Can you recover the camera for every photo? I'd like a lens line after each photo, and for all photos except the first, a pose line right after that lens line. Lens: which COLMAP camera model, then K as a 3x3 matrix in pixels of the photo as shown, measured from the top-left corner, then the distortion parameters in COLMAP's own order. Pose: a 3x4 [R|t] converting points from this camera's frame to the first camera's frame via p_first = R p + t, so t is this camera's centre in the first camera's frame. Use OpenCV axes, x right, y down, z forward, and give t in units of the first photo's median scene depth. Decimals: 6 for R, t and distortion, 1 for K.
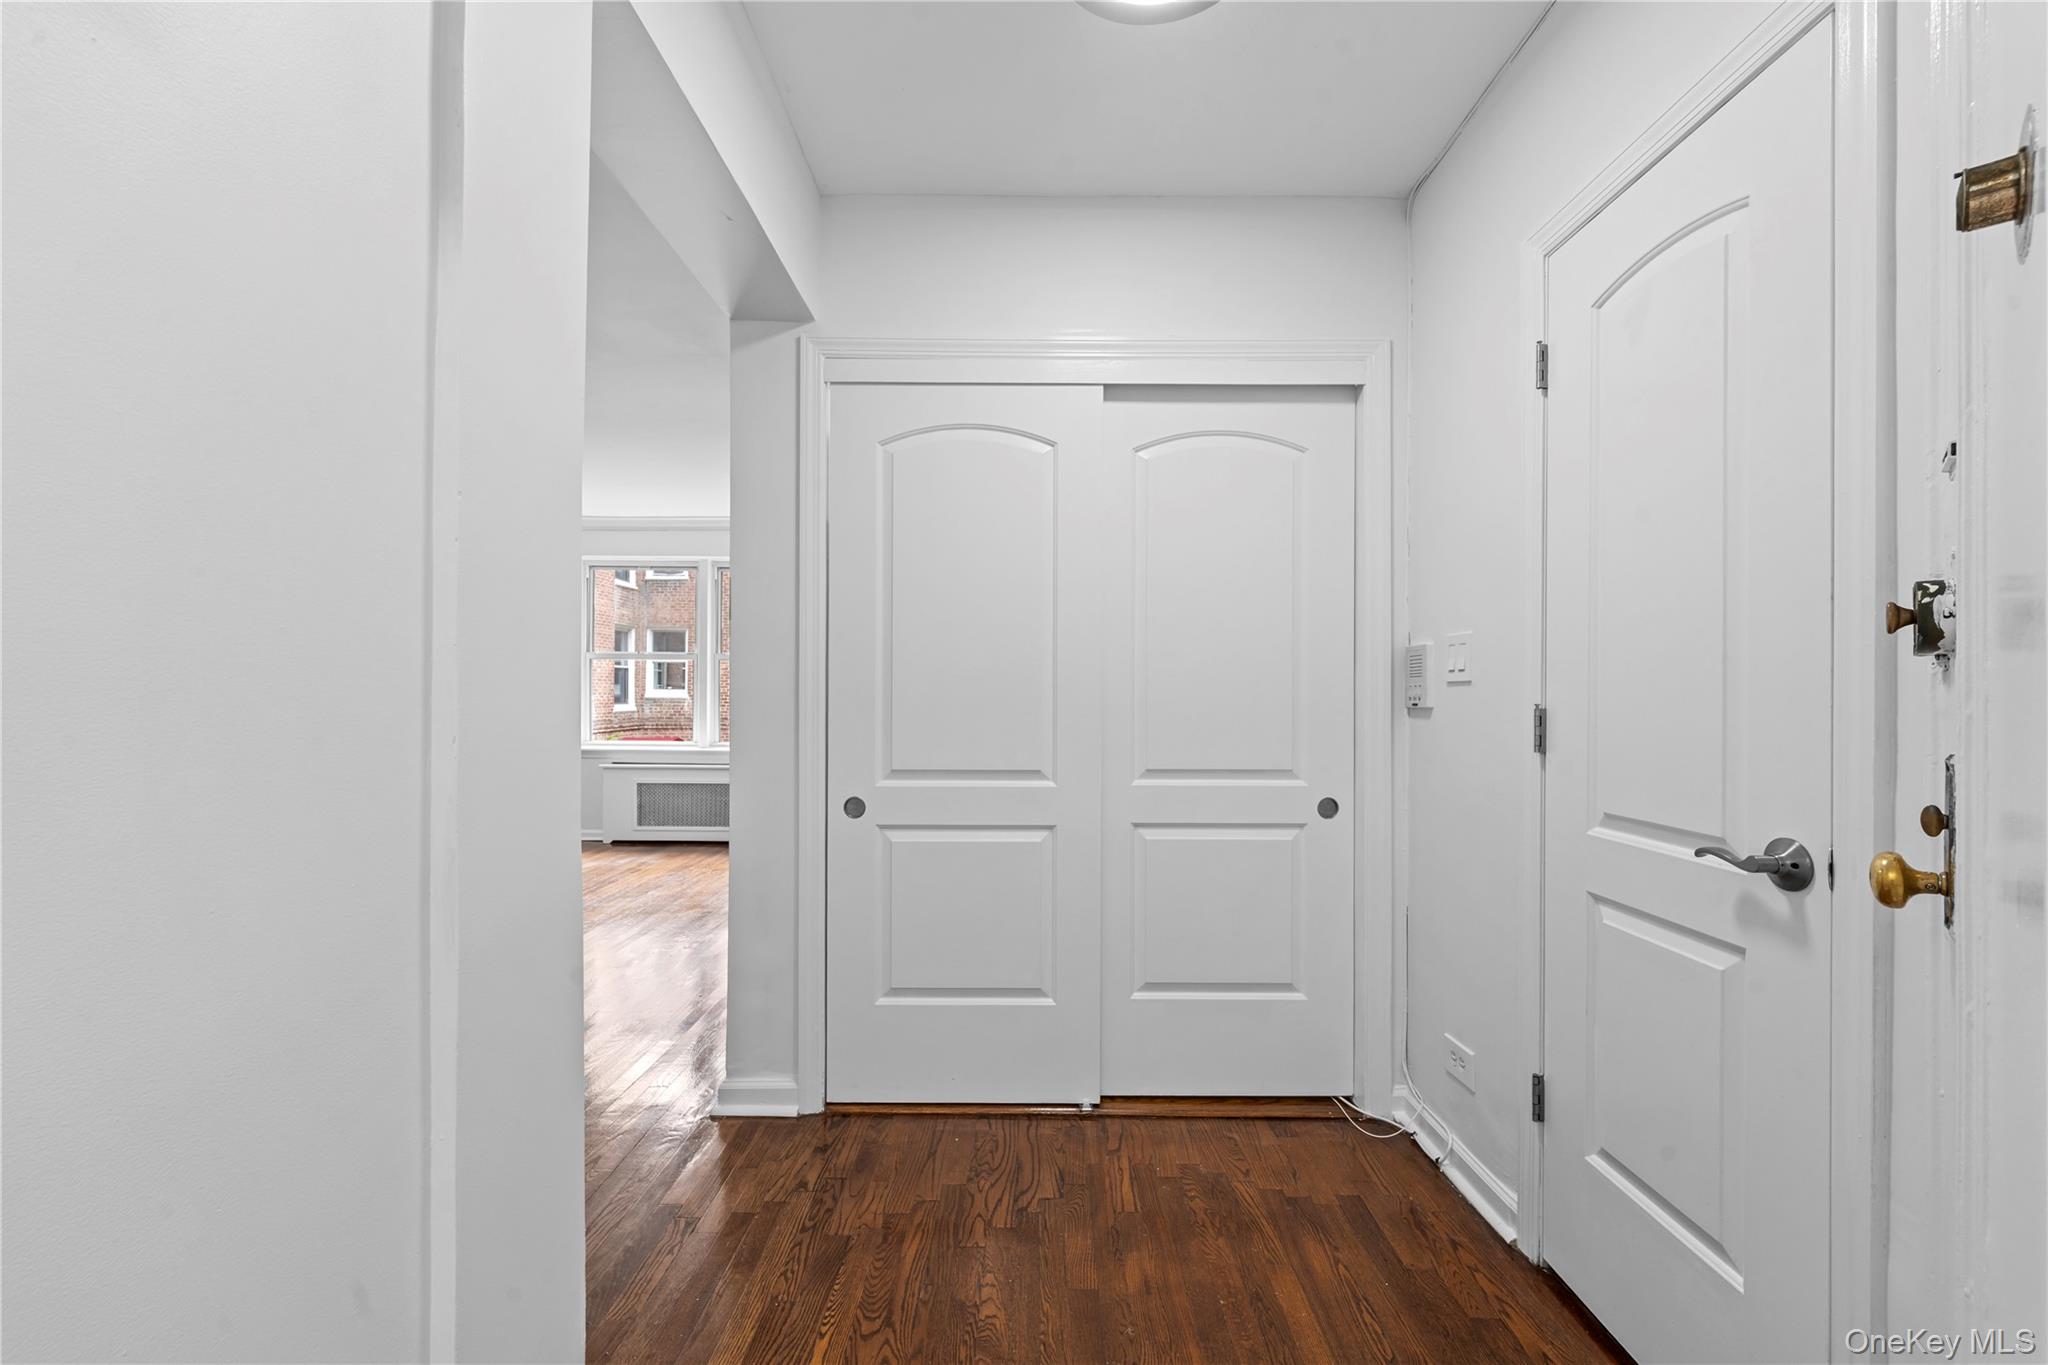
lens RADIAL K [[839.1, 0, 1031.5], [0, 839.1, 688.9], [0, 0, 1]] dist [-0.001237, -0.000364]
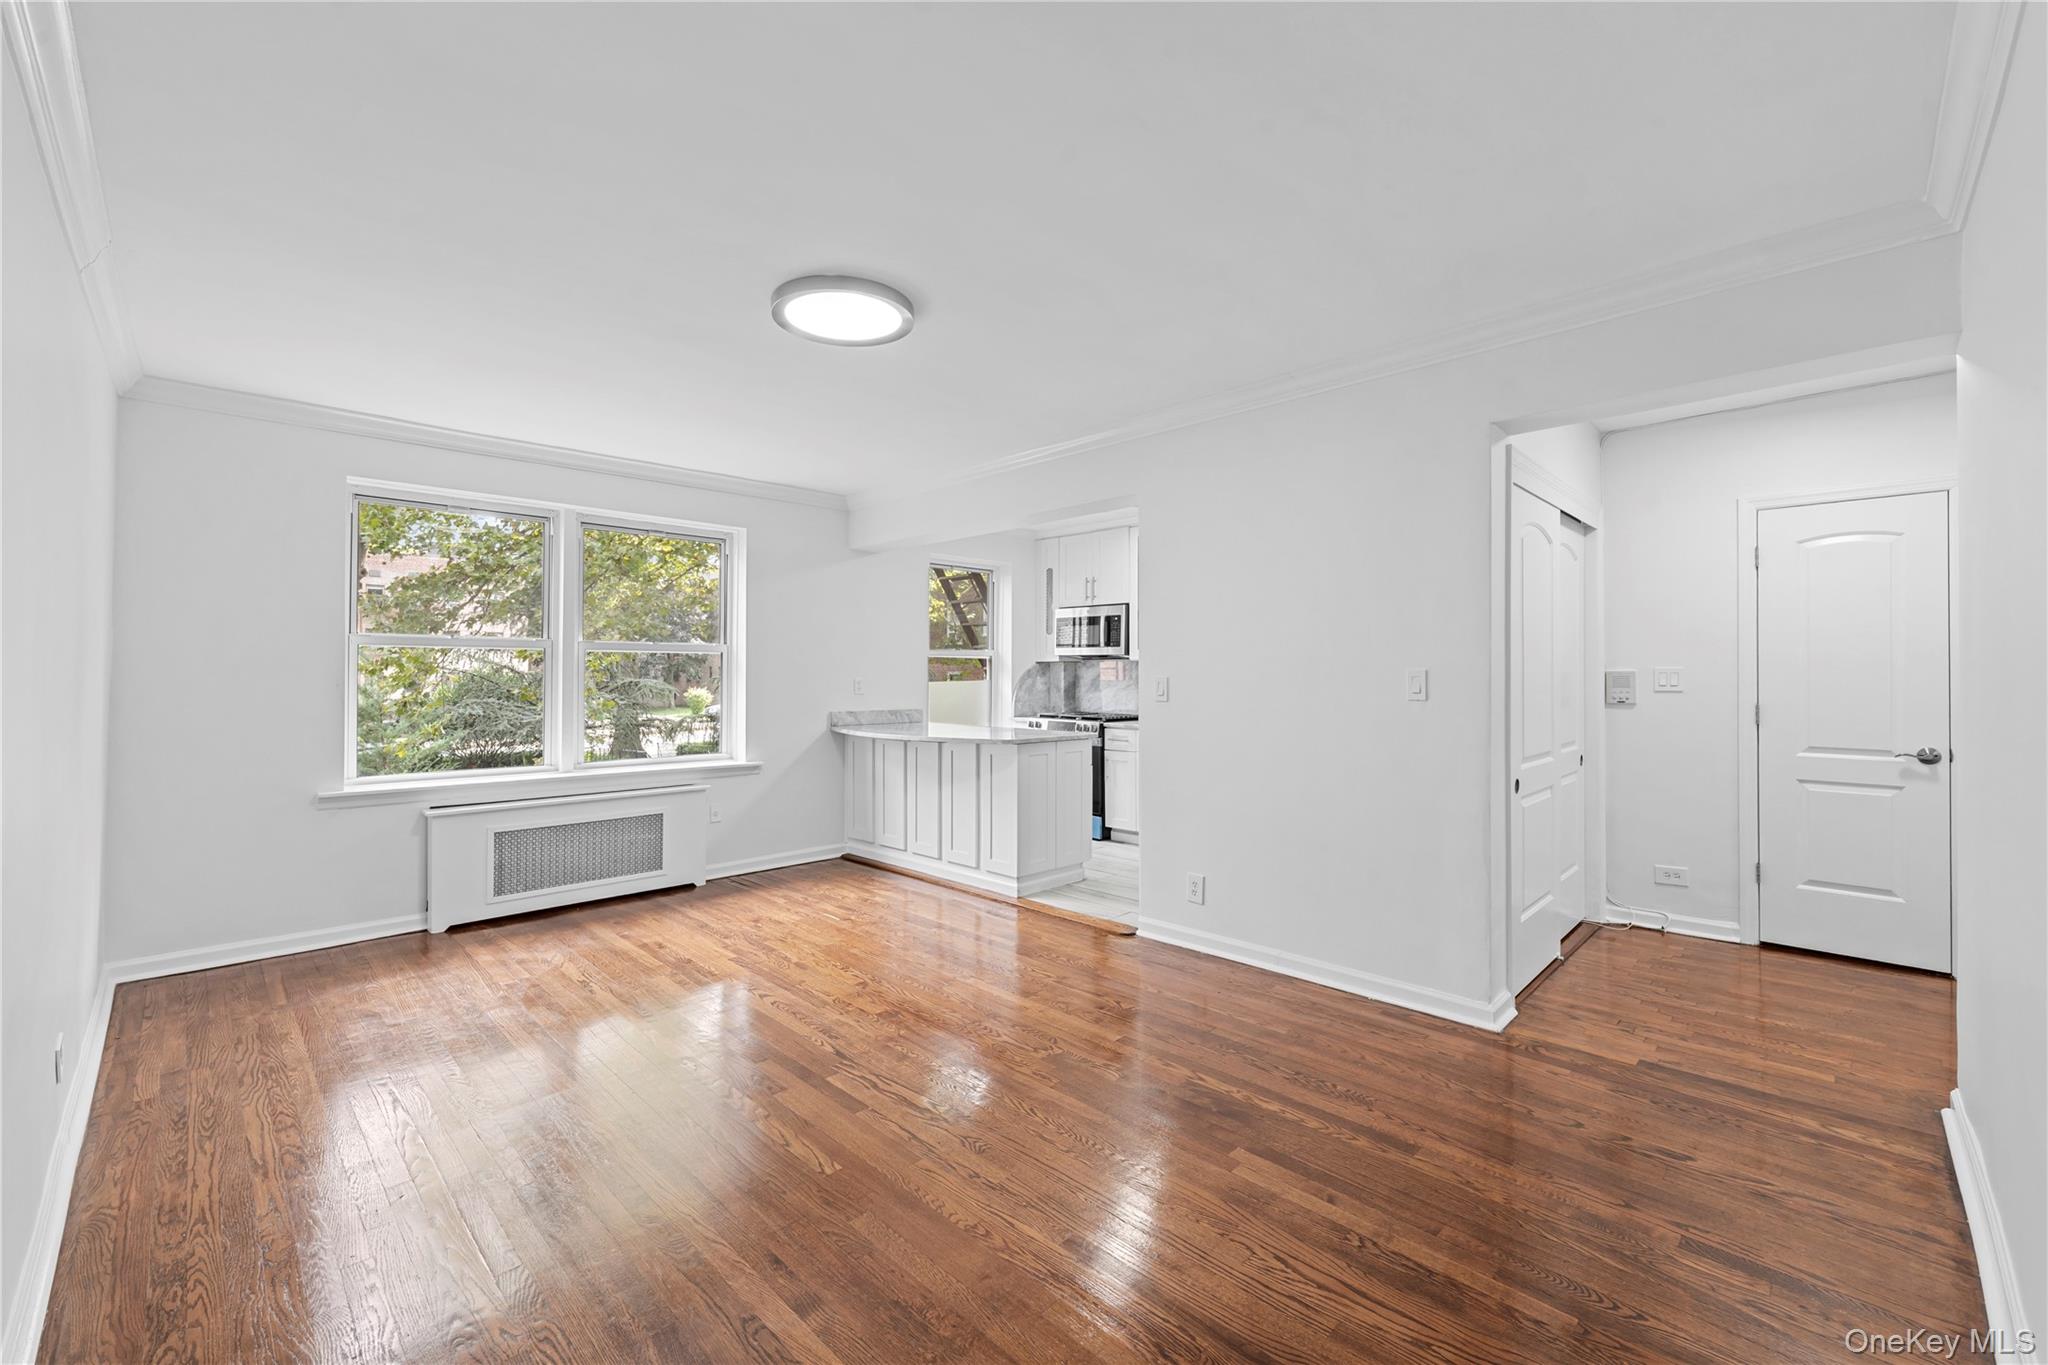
lens RADIAL K [[836.3, 0, 1054.5], [0, 836.3, 670.3], [0, 0, 1]] dist [0.001267, 0.000165]
pose [[0.693718, -0.001300, 0.720245, -1.874239], [-0.001106, 0.999995, 0.002870, -0.058846], [-0.720245, -0.002788, 0.693714, 0.622668]]
